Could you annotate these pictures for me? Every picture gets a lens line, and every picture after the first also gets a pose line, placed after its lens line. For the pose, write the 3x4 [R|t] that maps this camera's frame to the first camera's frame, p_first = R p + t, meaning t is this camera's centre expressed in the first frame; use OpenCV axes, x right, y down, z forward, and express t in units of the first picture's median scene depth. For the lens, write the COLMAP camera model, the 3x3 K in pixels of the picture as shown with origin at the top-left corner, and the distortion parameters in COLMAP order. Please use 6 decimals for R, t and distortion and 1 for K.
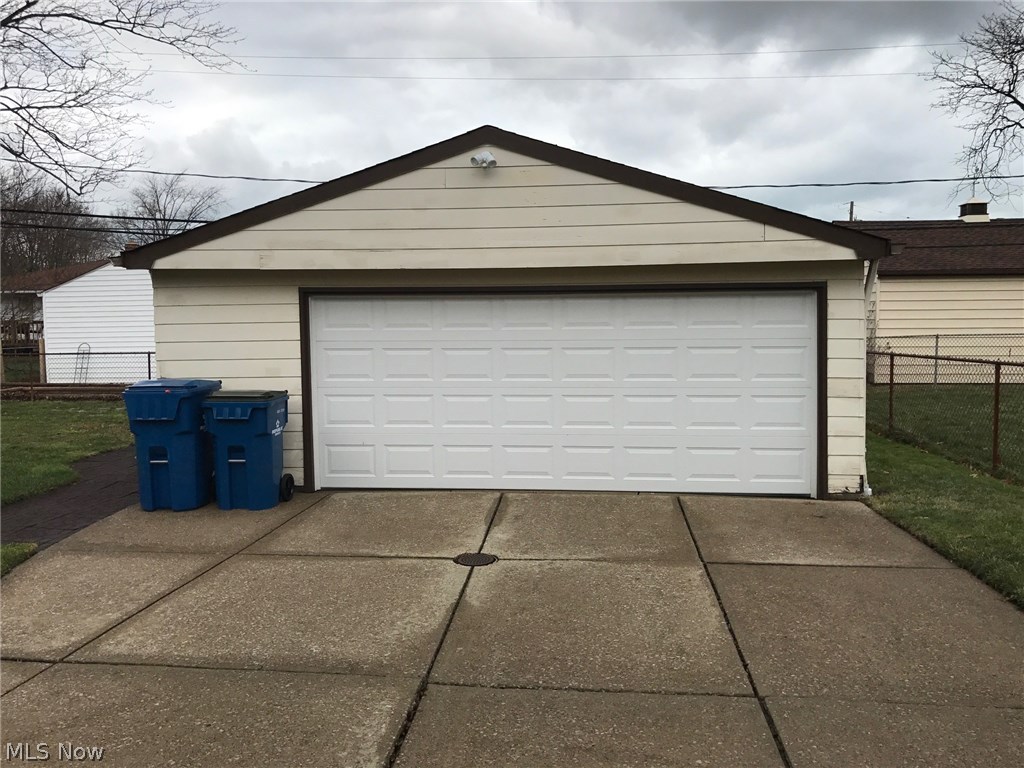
lens RADIAL K [[841.1, 0, 512.0], [0, 841.1, 384.0], [0, 0, 1]] dist [0.009815, 0.009772]
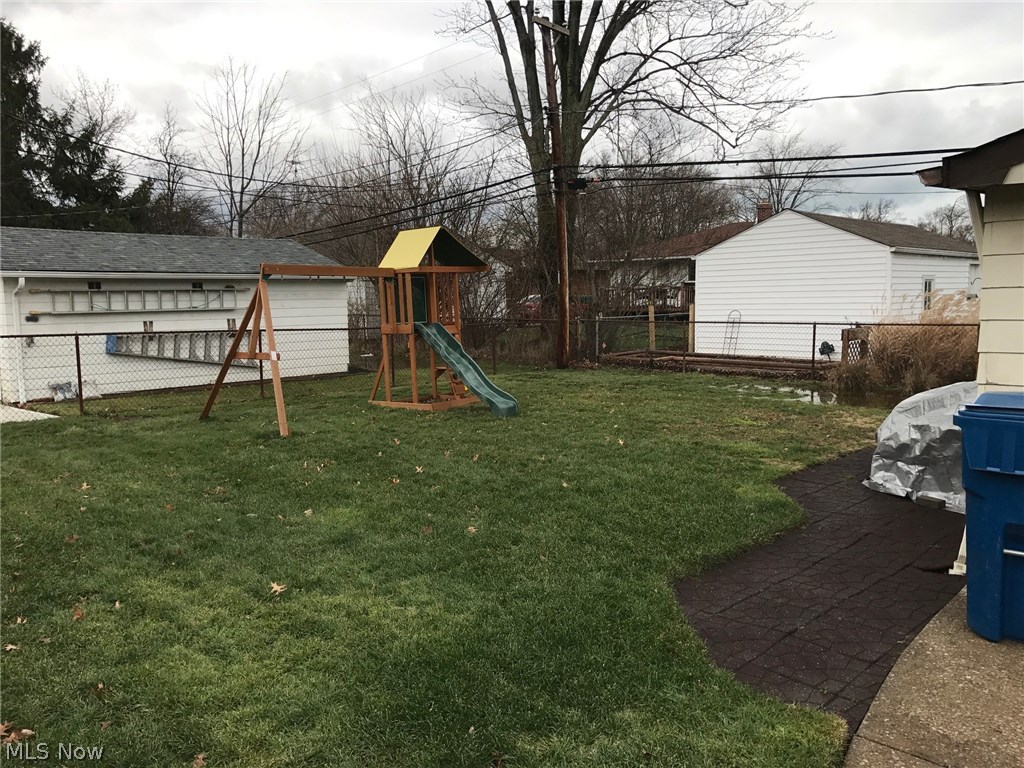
lens RADIAL K [[841.1, 0, 512.0], [0, 841.1, 384.0], [0, 0, 1]] dist [0.009815, 0.009772]
pose [[0.778282, 0.063539, -0.624692, -0.122823], [-0.037859, 0.997805, 0.054322, -0.009597], [0.626772, -0.018628, 0.778980, 0.144328]]
